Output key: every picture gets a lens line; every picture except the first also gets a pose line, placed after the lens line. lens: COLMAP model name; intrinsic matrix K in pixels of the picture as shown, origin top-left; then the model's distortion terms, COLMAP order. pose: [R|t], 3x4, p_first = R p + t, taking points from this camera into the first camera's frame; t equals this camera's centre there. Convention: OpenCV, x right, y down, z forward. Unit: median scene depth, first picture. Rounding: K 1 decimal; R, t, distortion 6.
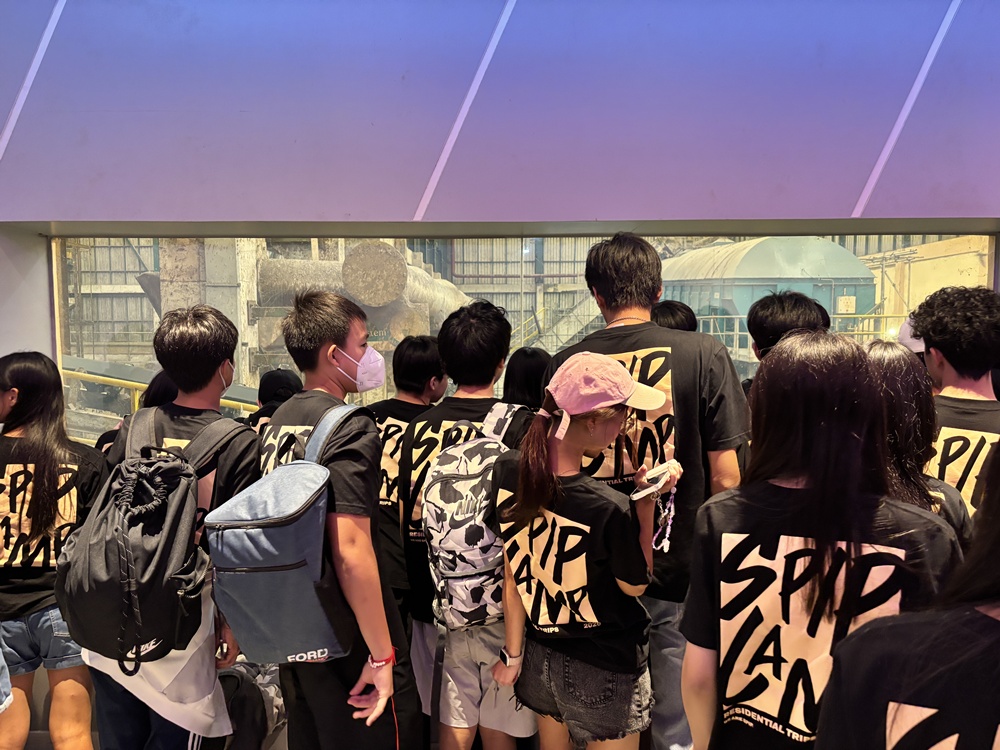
lens RADIAL K [[744.7, 0, 502.5], [0, 744.7, 367.9], [0, 0, 1]] dist [0.004768, 0.004290]
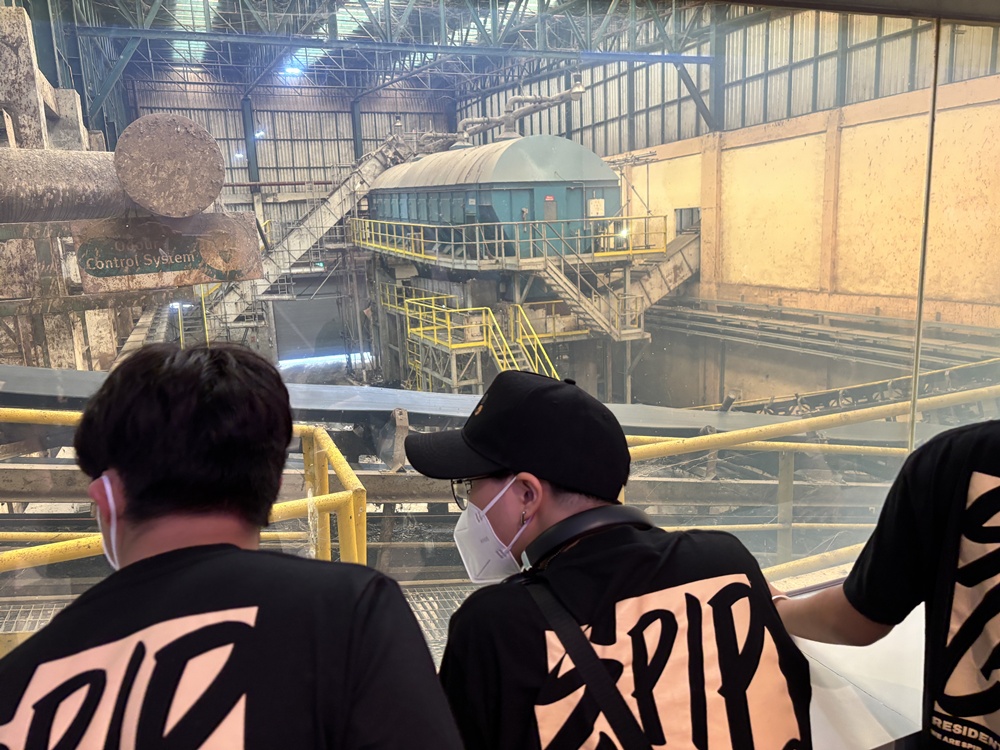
lens RADIAL K [[702.2, 0, 500.0], [0, 702.2, 375.0], [0, 0, 1]] dist [0.071110, -0.113121]
pose [[0.908363, -0.119571, 0.400725, -0.071854], [0.064015, 0.986716, 0.149313, -0.008249], [-0.413255, -0.109978, 0.903950, 0.120102]]
